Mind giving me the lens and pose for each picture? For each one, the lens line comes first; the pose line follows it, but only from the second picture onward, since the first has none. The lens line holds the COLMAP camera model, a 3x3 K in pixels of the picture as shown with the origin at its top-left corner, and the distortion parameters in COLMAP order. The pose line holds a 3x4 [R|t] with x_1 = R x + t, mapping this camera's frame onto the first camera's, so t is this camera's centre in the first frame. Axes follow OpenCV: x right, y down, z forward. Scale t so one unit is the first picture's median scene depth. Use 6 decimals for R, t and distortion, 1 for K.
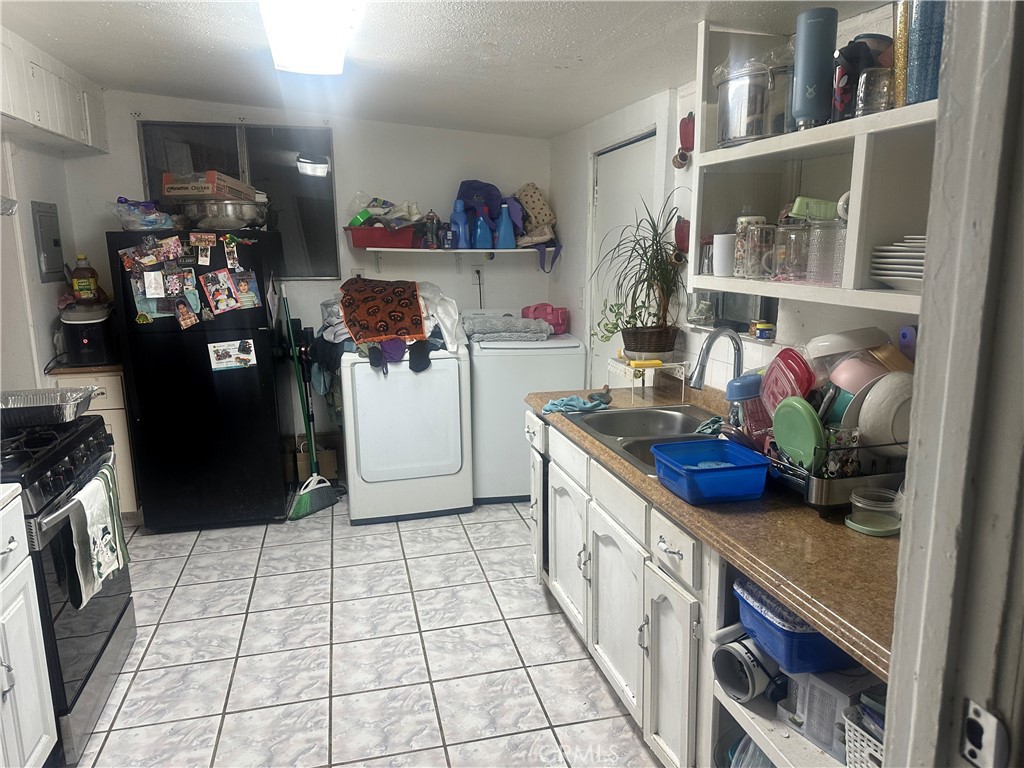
lens RADIAL K [[717.0, 0, 512.0], [0, 717.0, 384.0], [0, 0, 1]] dist [0.089920, -0.128973]
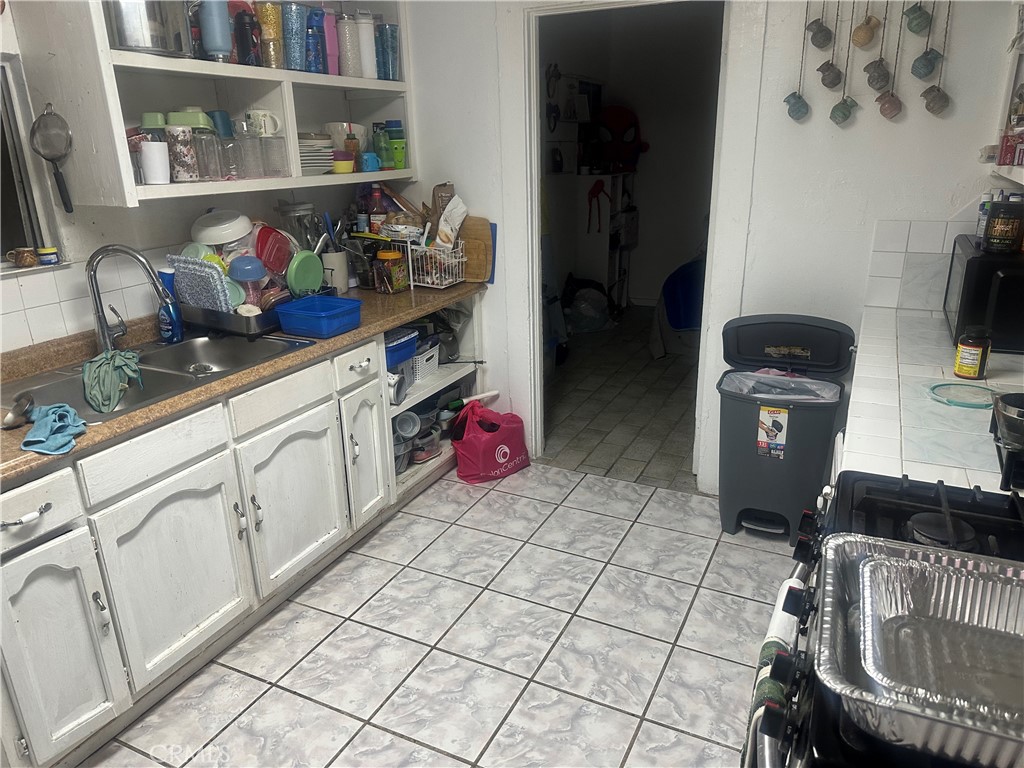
lens RADIAL K [[717.0, 0, 512.0], [0, 717.0, 384.0], [0, 0, 1]] dist [0.089920, -0.128973]
pose [[-0.762074, -0.175746, 0.623182, -0.764022], [0.161198, 0.880659, 0.445482, -0.274901], [-0.627103, 0.439946, -0.642798, 1.449704]]
